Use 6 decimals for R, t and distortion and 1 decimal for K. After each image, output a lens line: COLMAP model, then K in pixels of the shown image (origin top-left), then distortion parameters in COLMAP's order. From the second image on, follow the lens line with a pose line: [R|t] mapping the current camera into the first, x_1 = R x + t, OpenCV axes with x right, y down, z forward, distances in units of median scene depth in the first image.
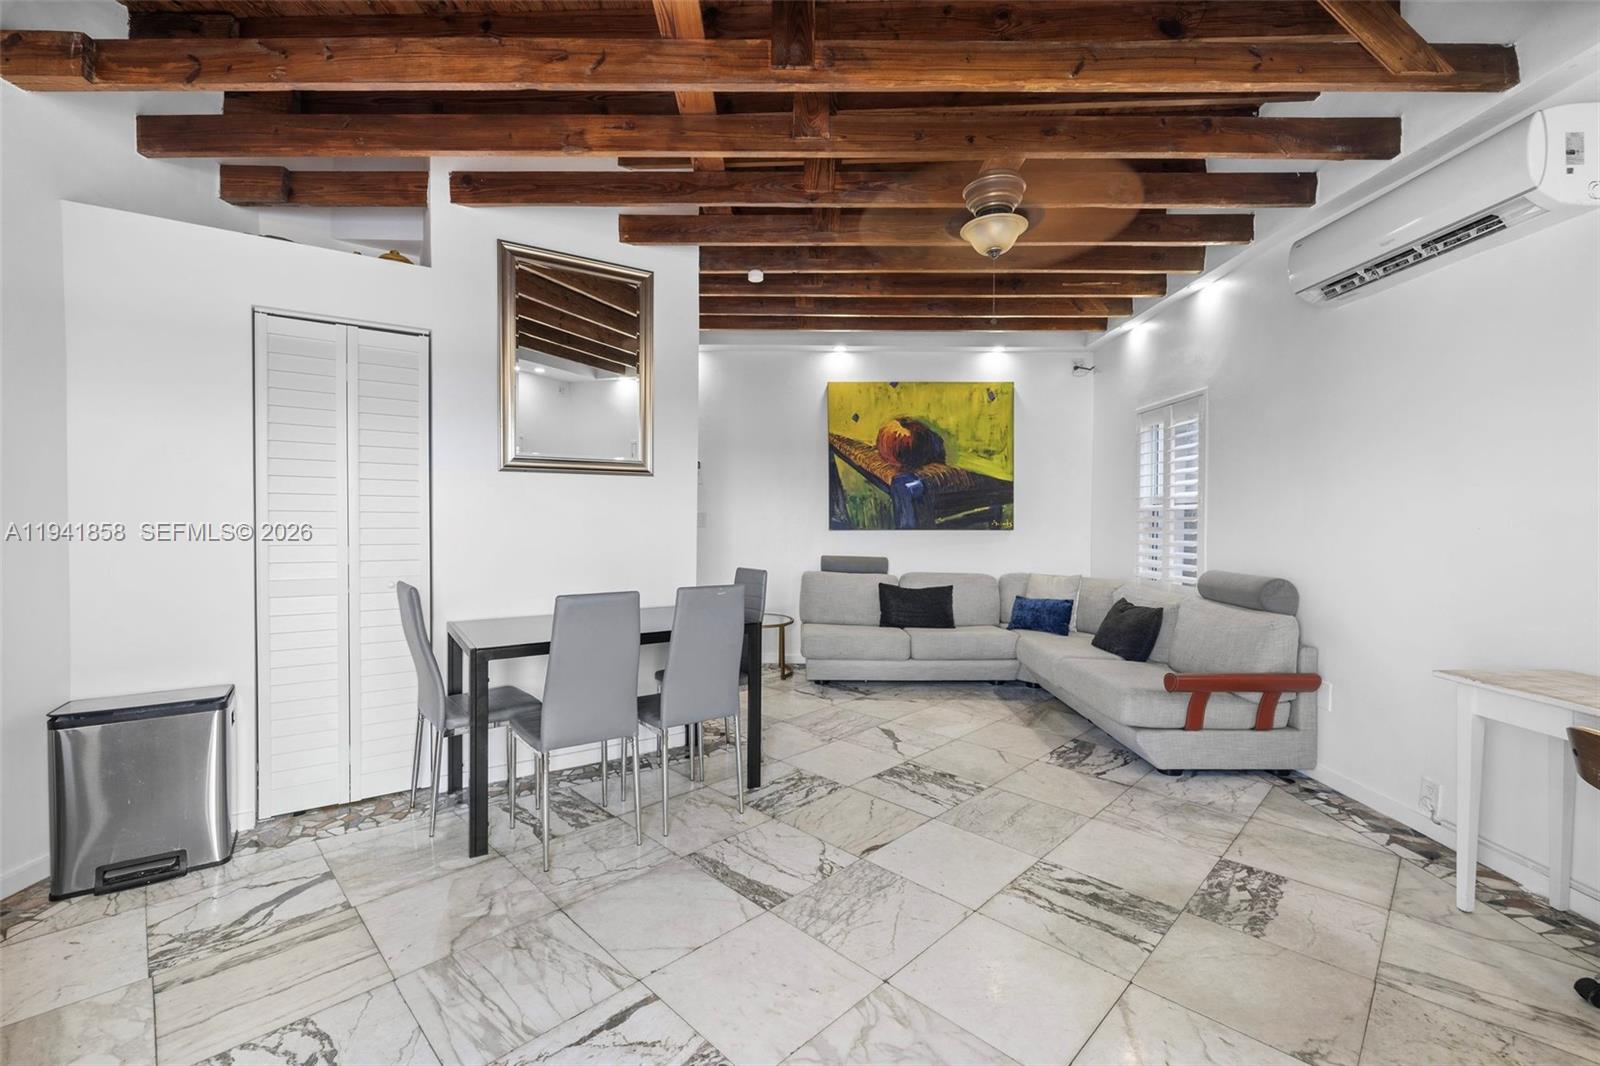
lens RADIAL K [[668.0, 0, 798.7], [0, 668.0, 535.6], [0, 0, 1]] dist [-0.002457, -0.000311]
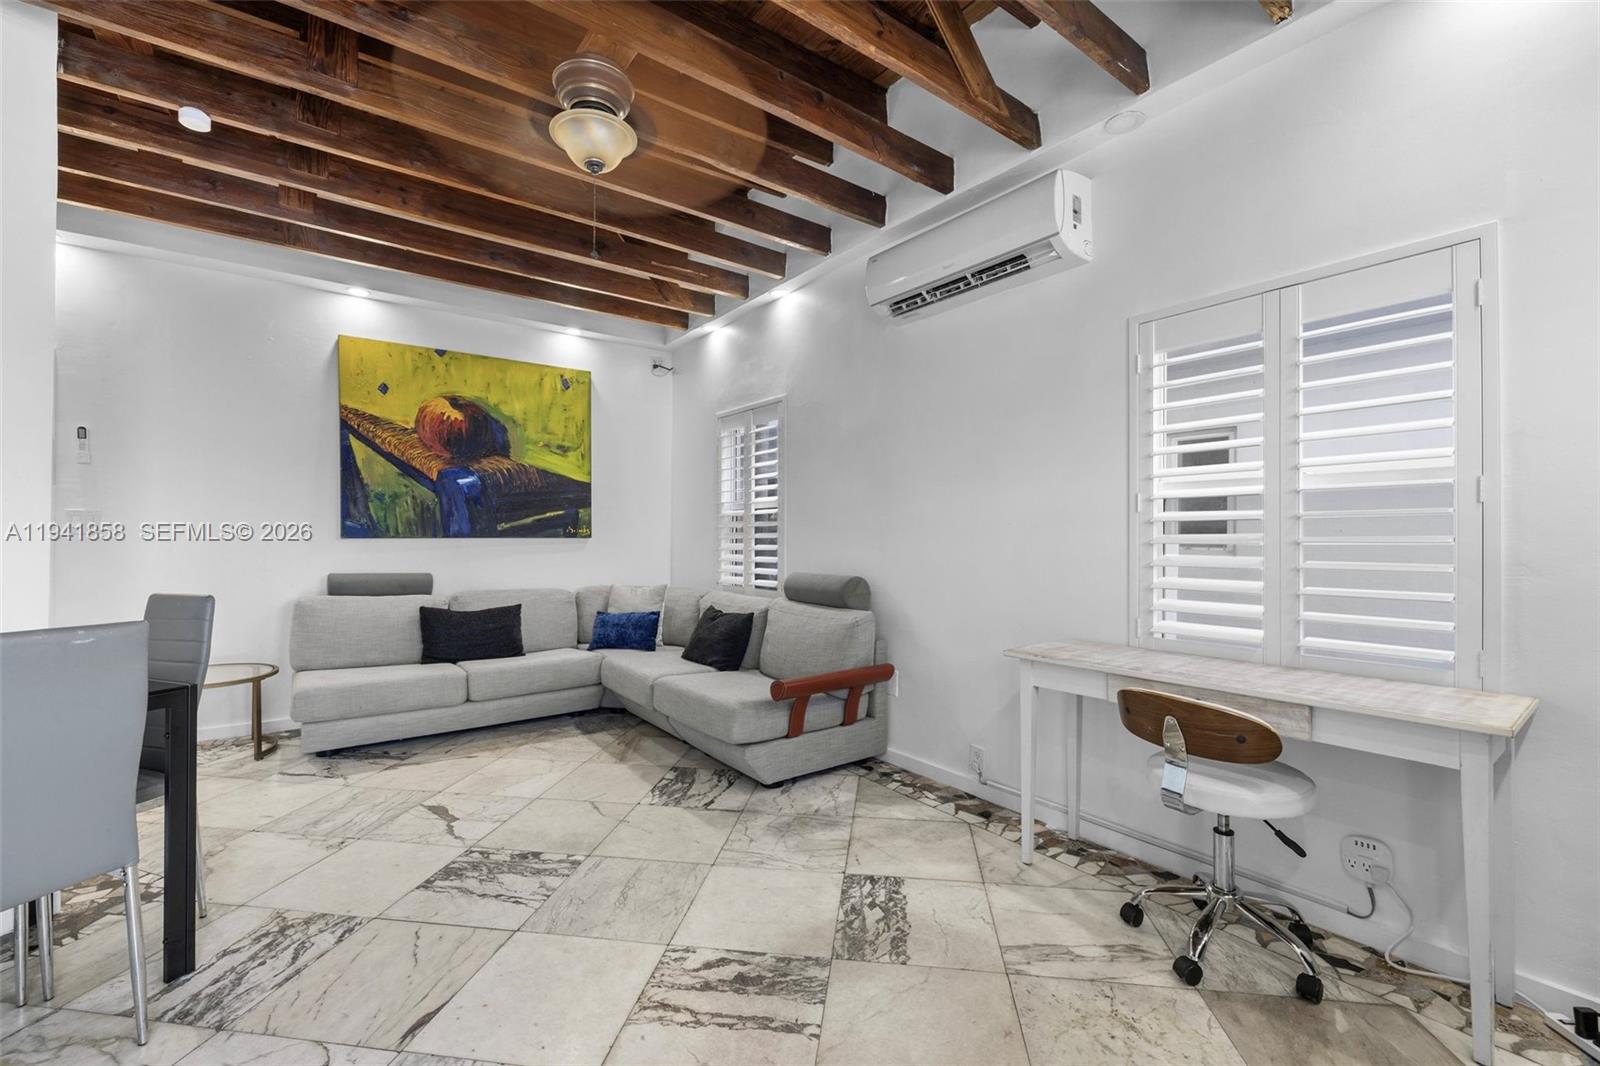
lens RADIAL K [[668.0, 0, 798.7], [0, 668.0, 535.6], [0, 0, 1]] dist [-0.002457, -0.000311]
pose [[0.799934, -0.000553, 0.600087, 0.014580], [0.016122, 0.999658, -0.020569, 0.020116], [-0.599871, 0.026129, 0.799670, 0.210015]]
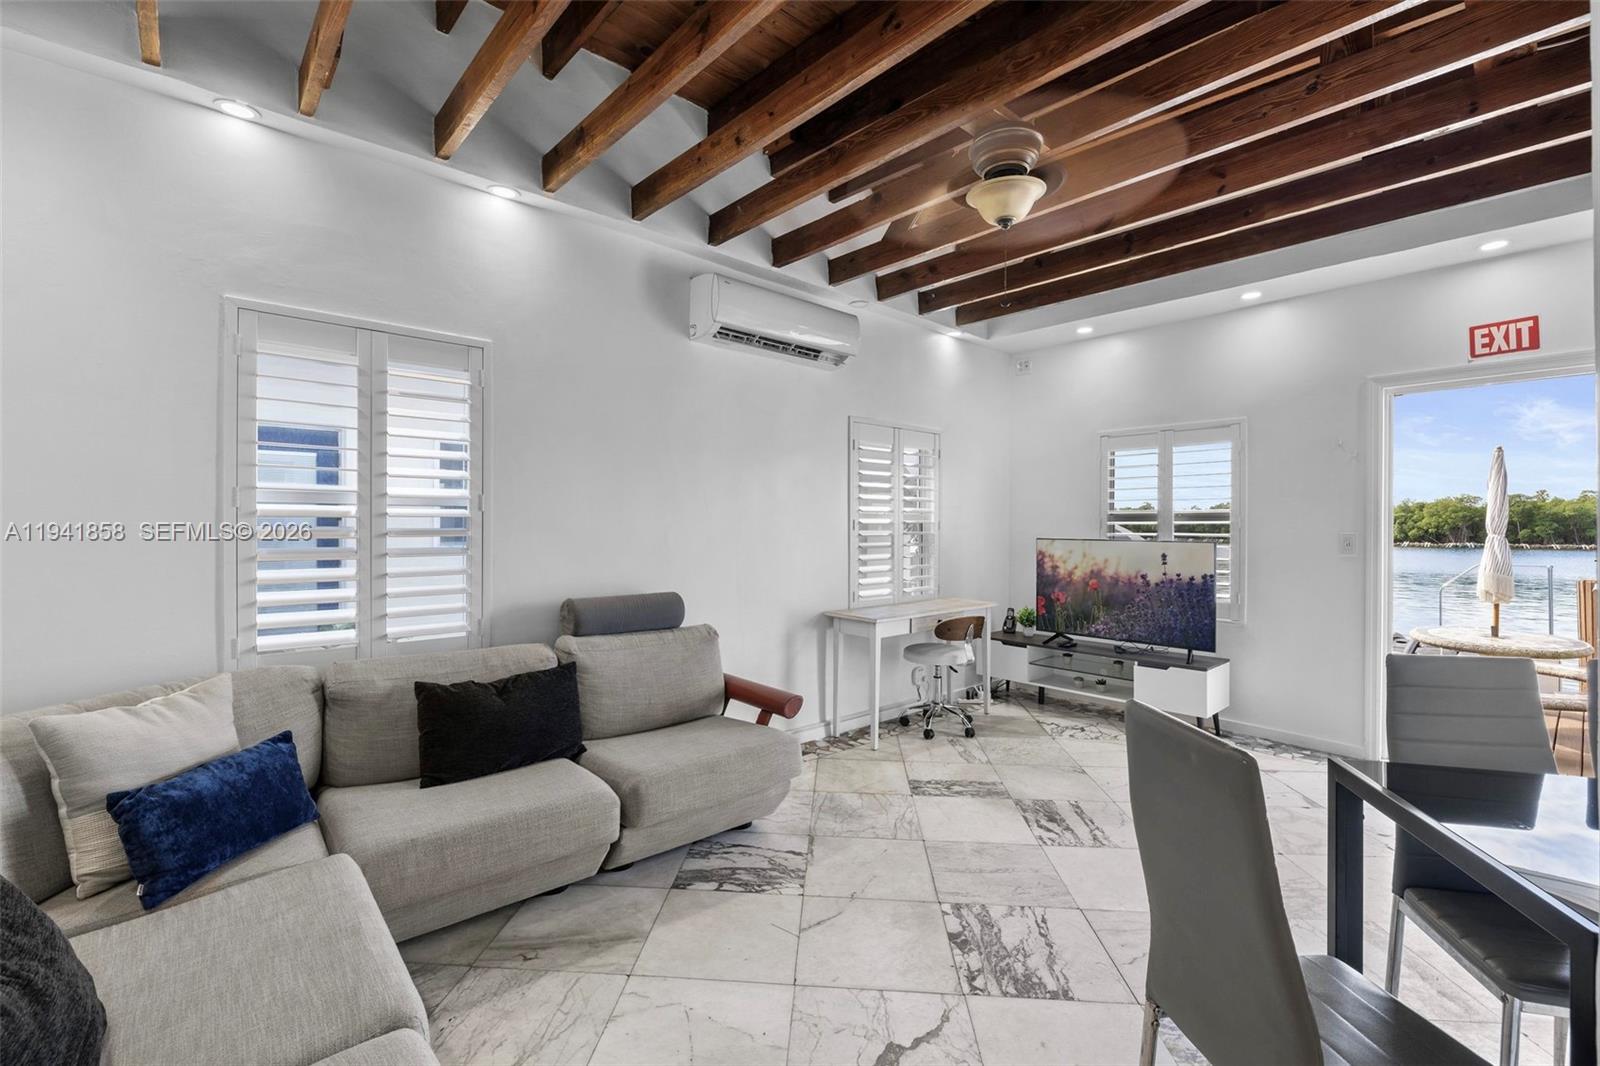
lens RADIAL K [[685.9, 0, 803.5], [0, 685.9, 503.0], [0, 0, 1]] dist [-0.002359, -0.000363]
pose [[-0.658483, 0.020662, 0.752312, -0.179493], [0.014105, 0.999786, -0.015113, -0.048899], [-0.752464, 0.000660, -0.658633, 1.544054]]
